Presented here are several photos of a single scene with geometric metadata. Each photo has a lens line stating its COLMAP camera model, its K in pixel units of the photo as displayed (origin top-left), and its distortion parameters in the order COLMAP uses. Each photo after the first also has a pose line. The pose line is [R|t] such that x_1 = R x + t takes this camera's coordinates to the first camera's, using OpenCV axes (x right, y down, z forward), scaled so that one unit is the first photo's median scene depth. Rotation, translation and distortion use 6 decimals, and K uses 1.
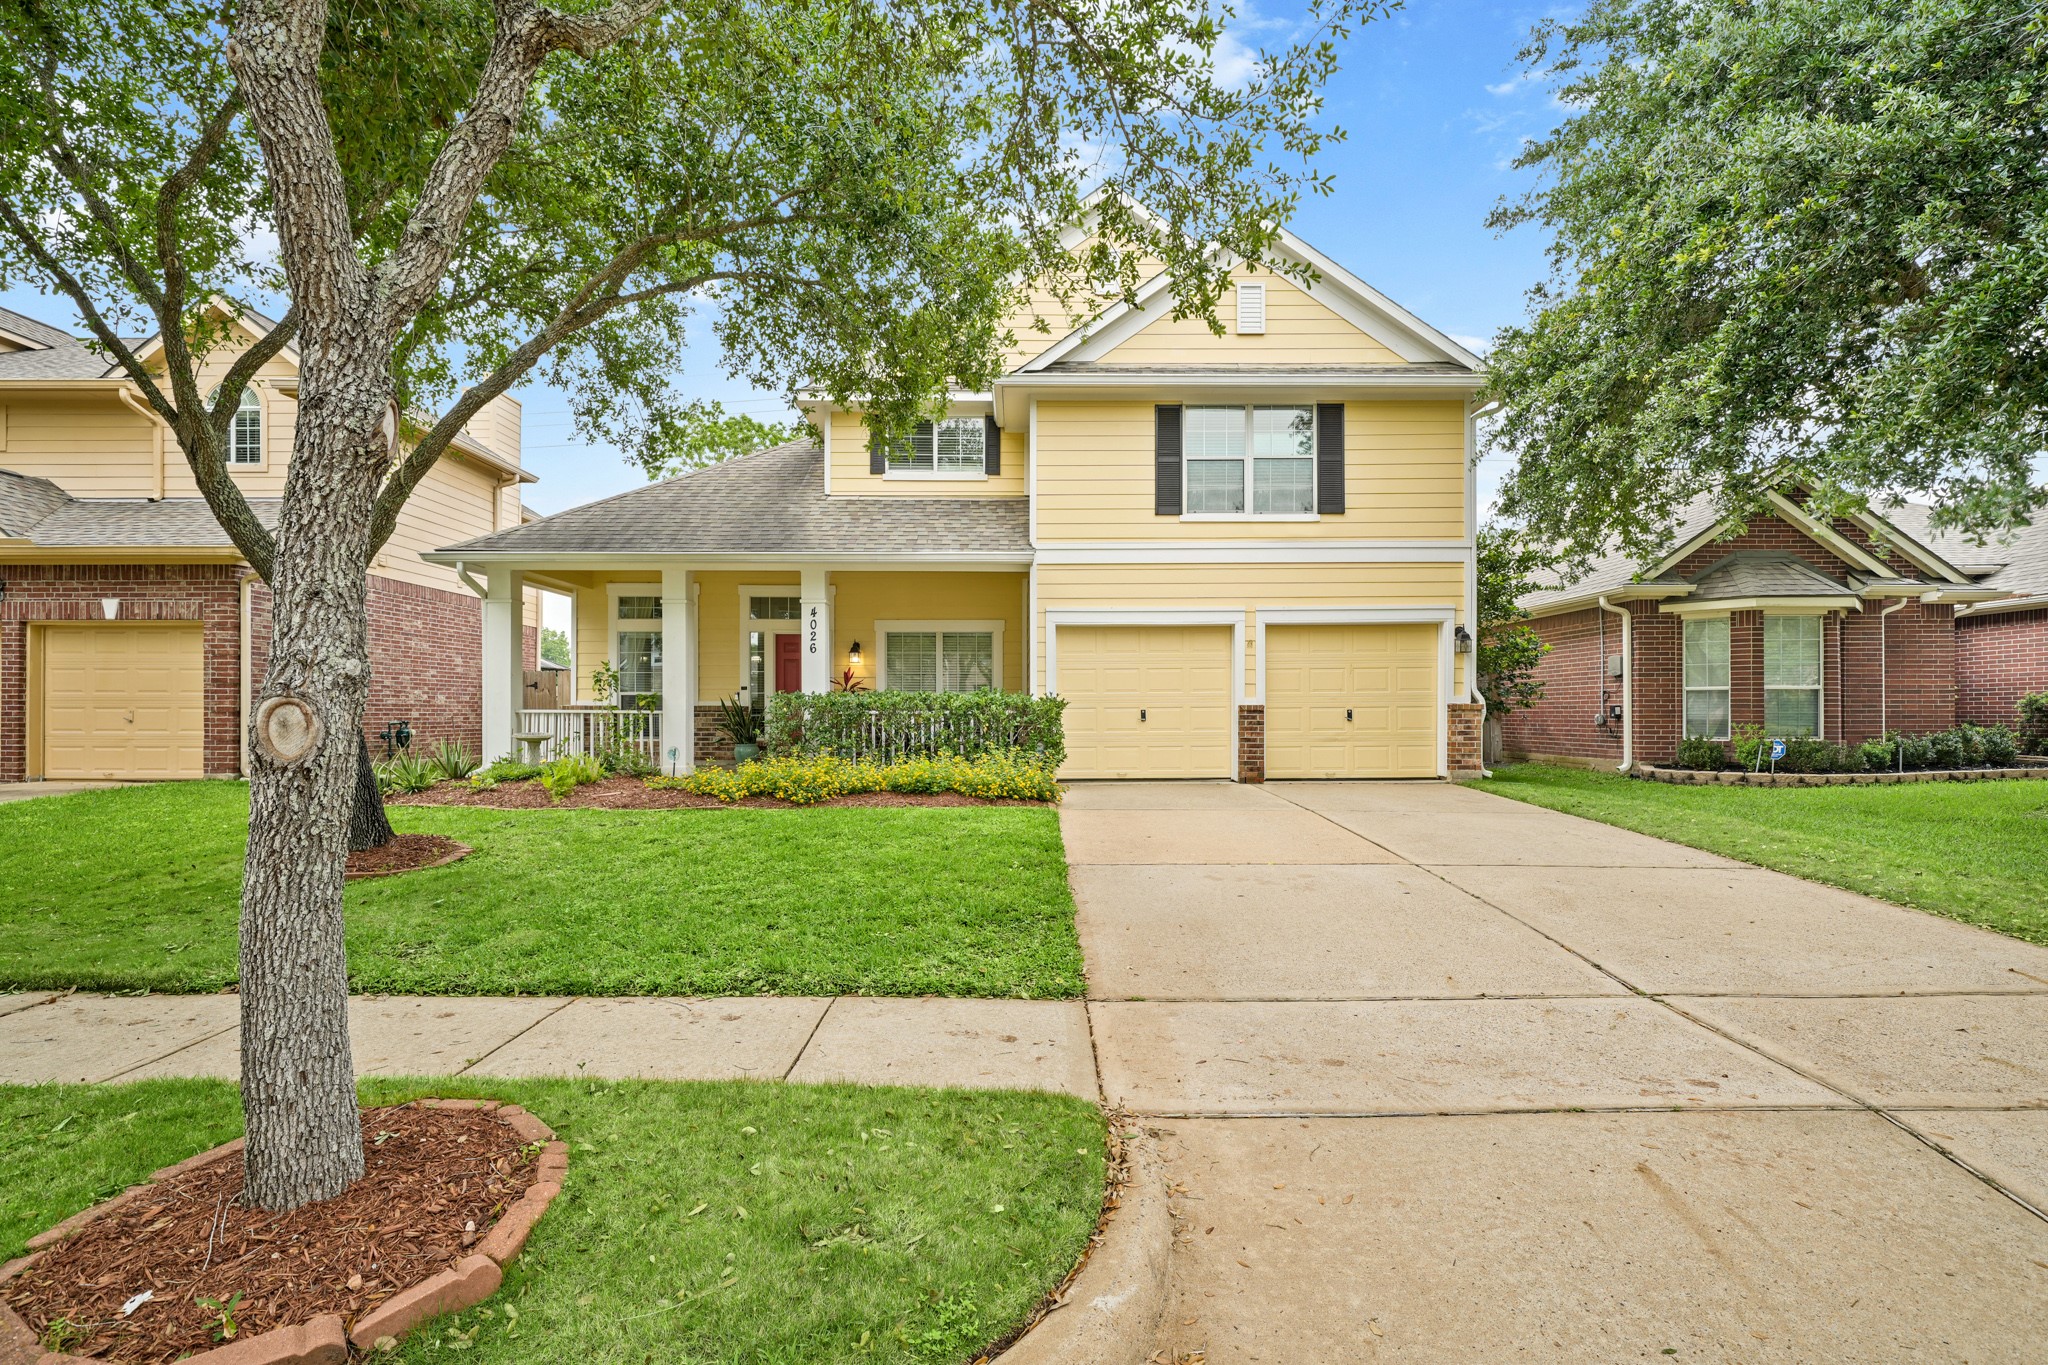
lens RADIAL K [[921.6, 0, 1021.6], [0, 921.6, 692.7], [0, 0, 1]] dist [-0.001564, -0.000408]
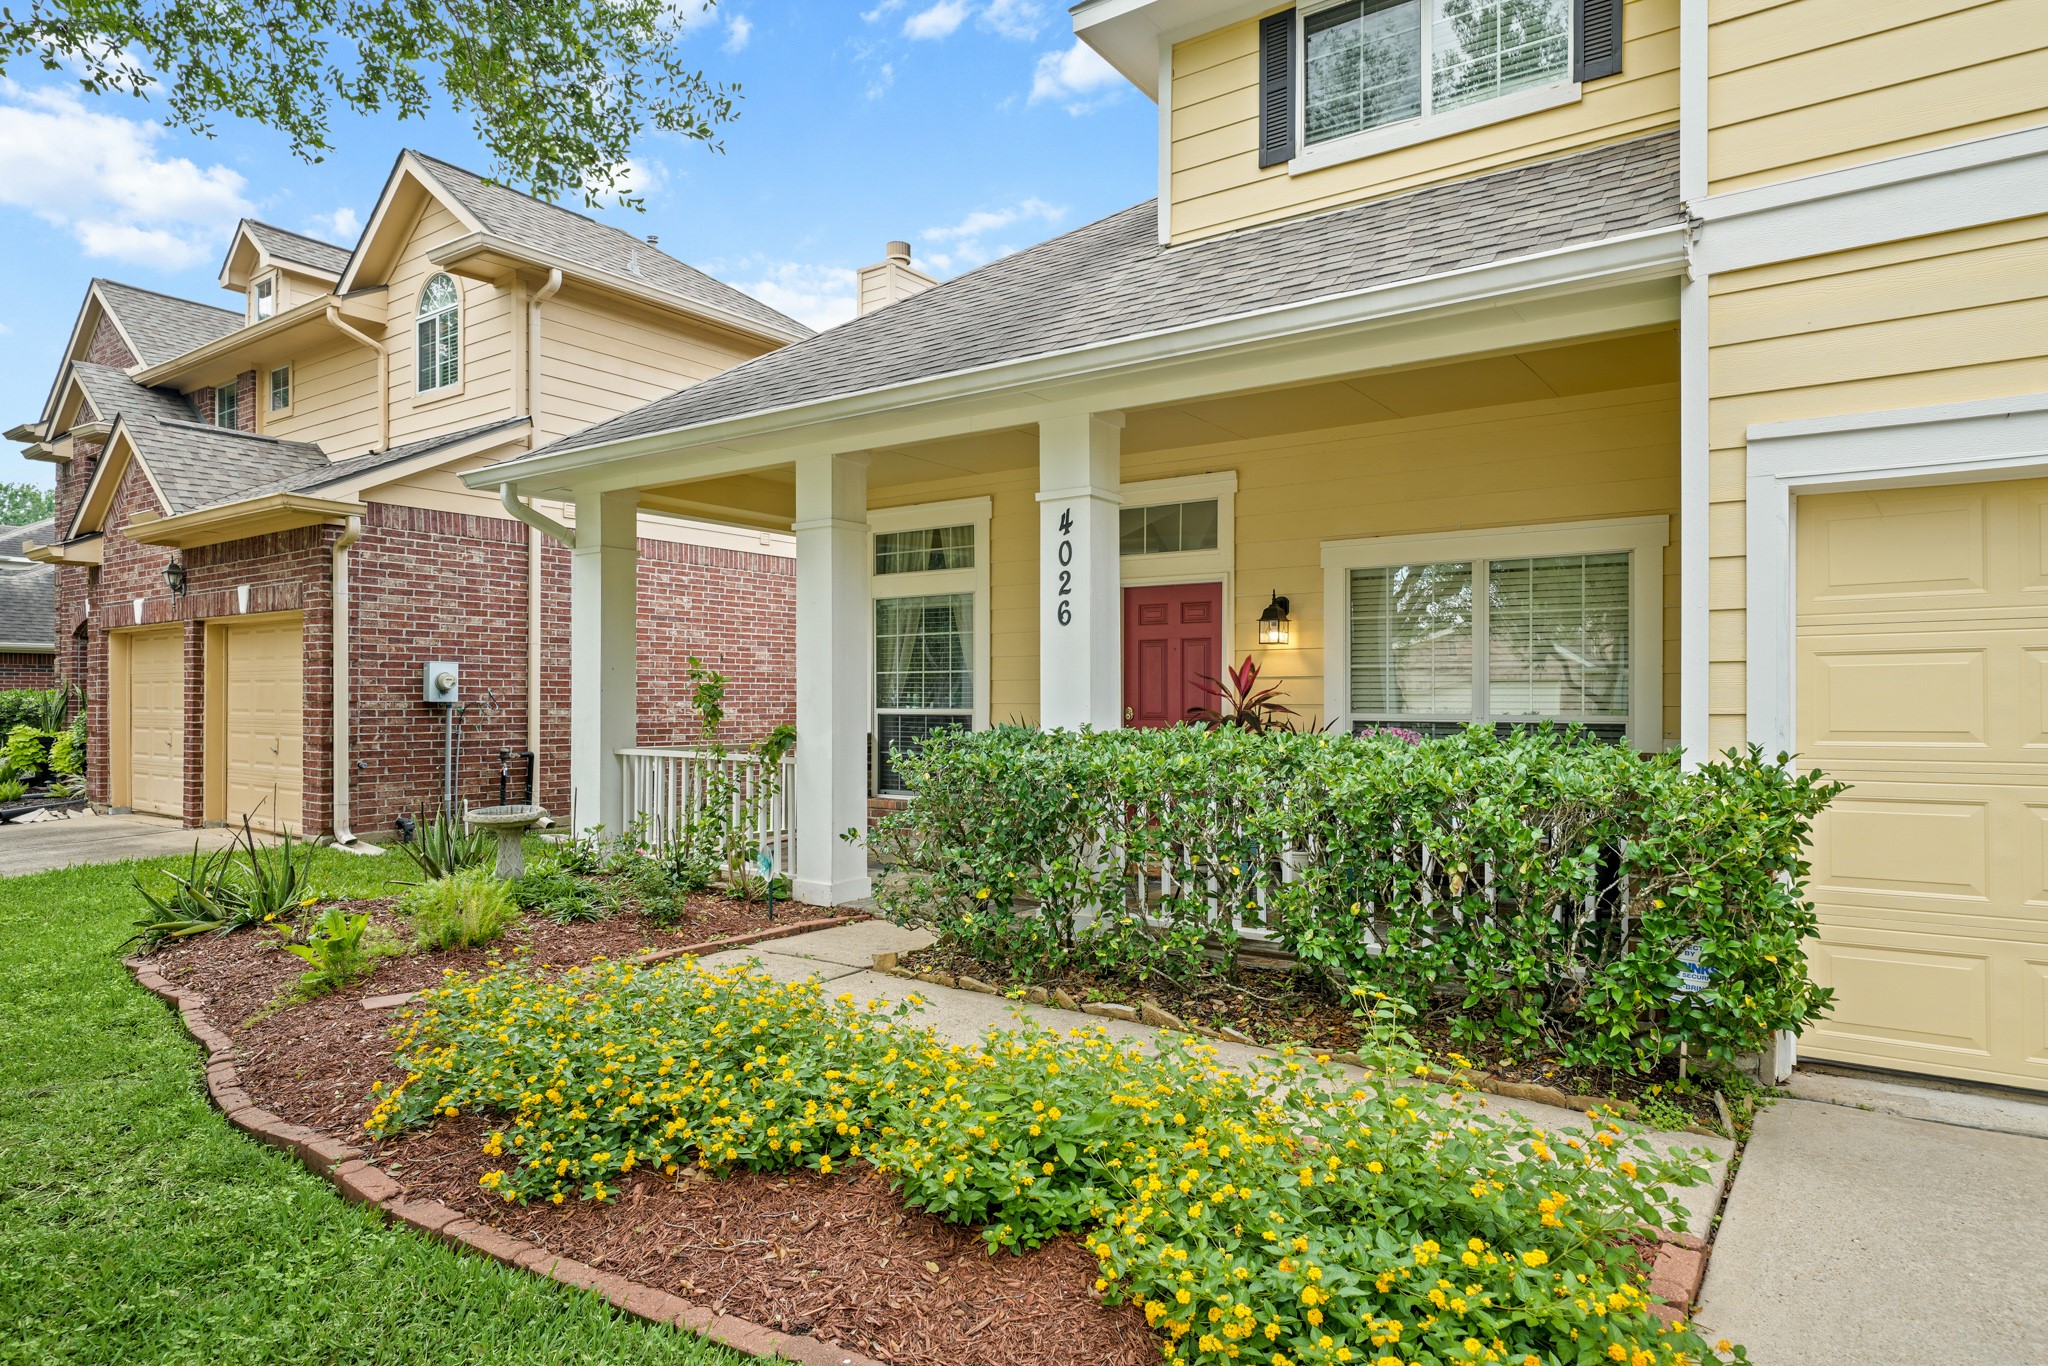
lens RADIAL K [[1191.4, 0, 1013.7], [0, 1191.4, 691.6], [0, 0, 1]] dist [-0.001544, -0.000064]
pose [[0.810895, -0.002906, -0.585184, 0.055771], [0.009869, 0.999913, 0.008710, -0.019677], [0.585108, -0.012838, 0.810854, 0.581479]]
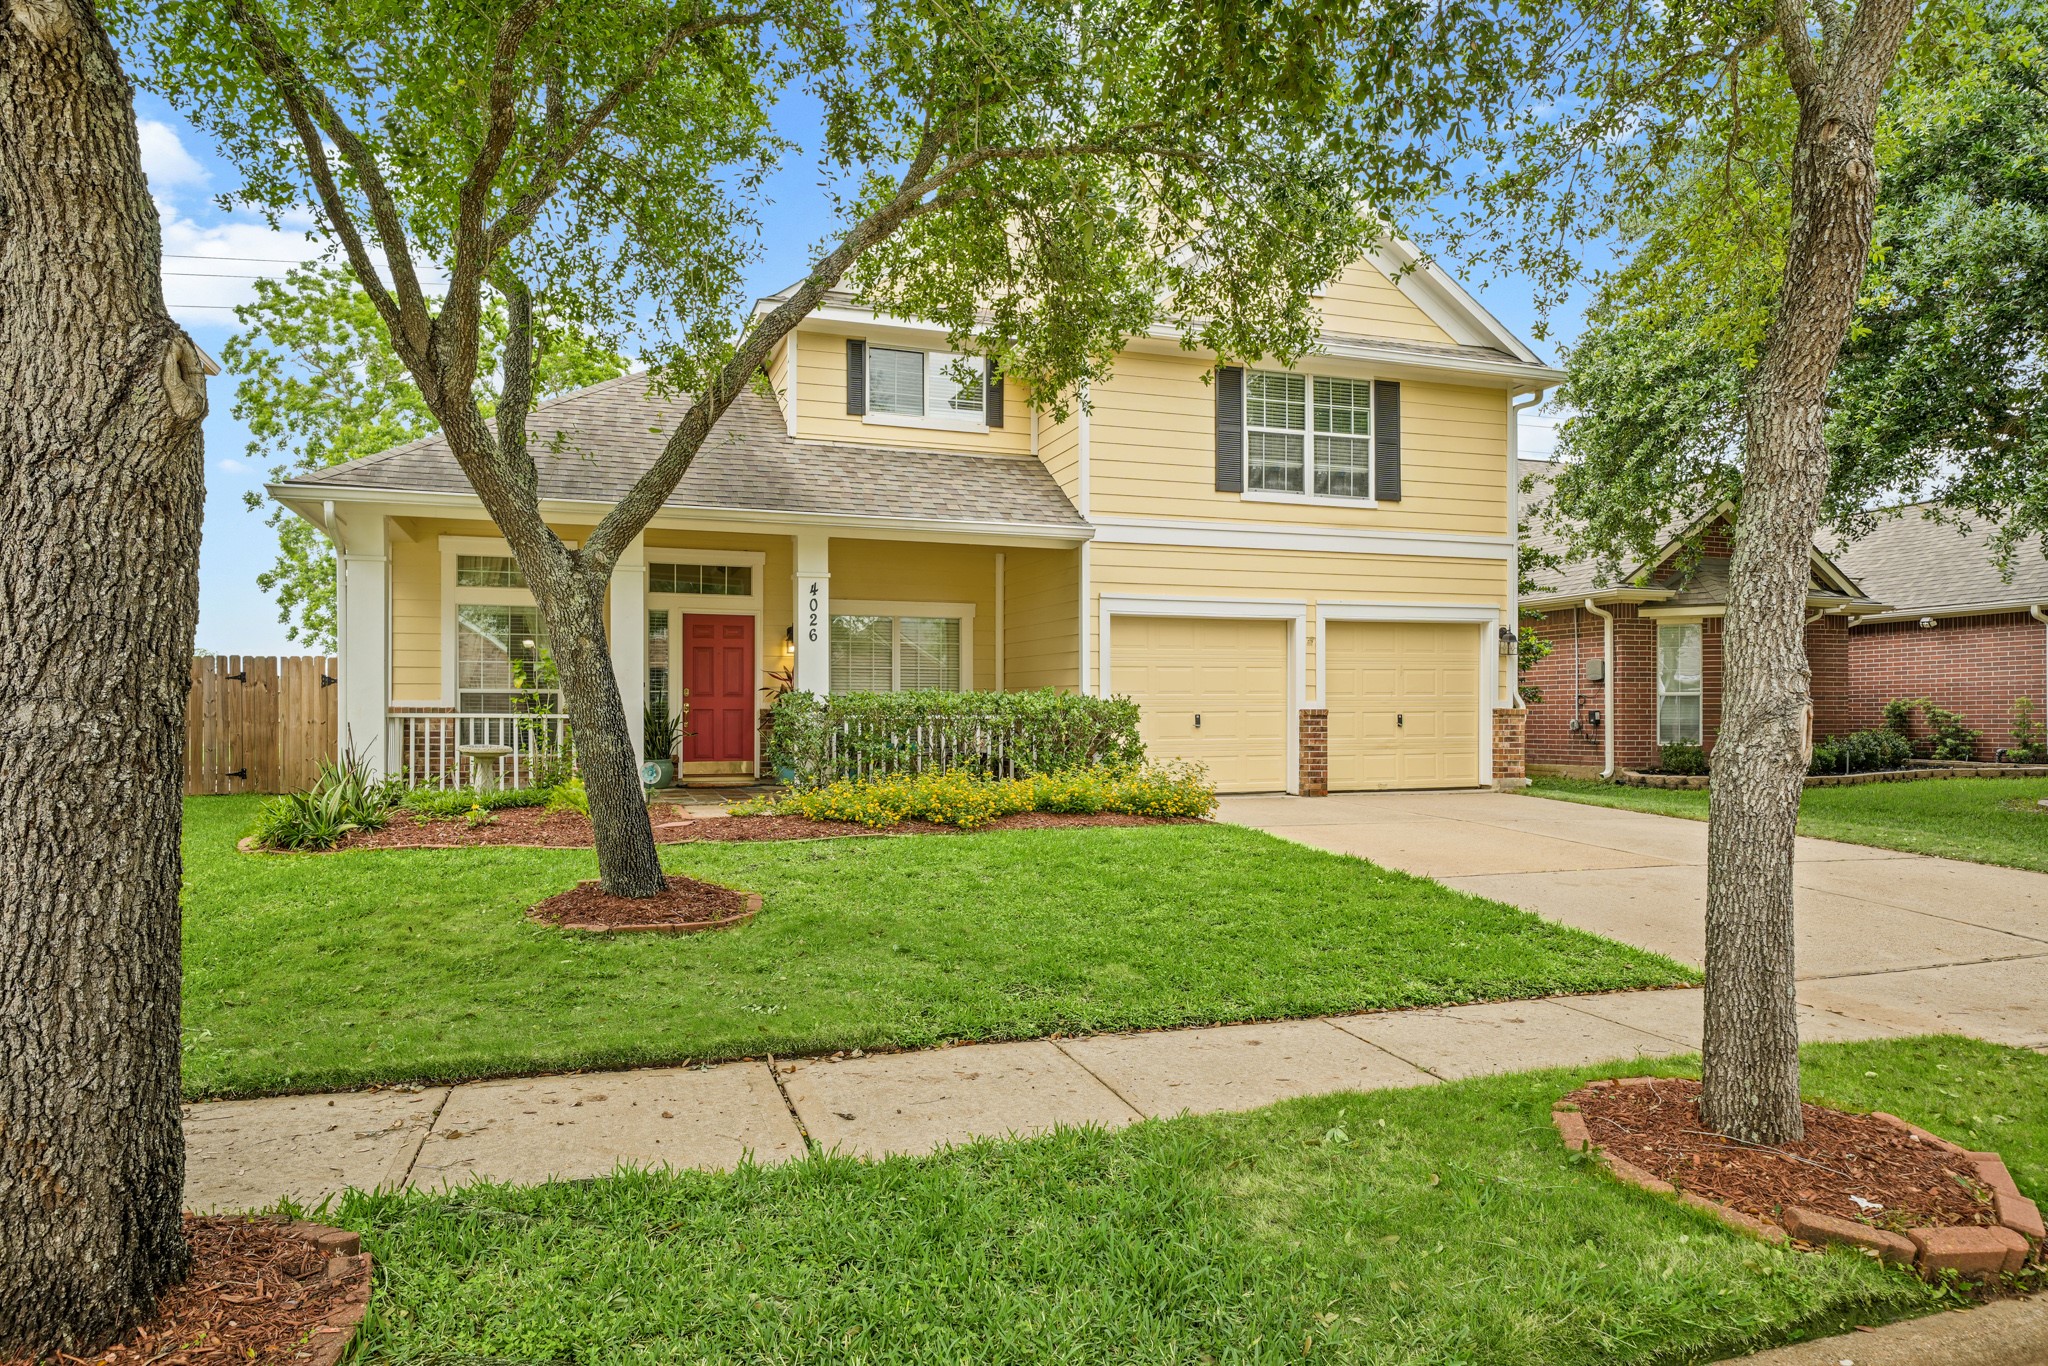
lens RADIAL K [[1202.5, 0, 1021.2], [0, 1202.5, 696.8], [0, 0, 1]] dist [0.001745, 0.001081]
pose [[0.950501, 0.005924, 0.310664, -0.381576], [-0.007432, 0.999966, 0.003669, -0.000997], [-0.310631, -0.005796, 0.950513, -0.026442]]
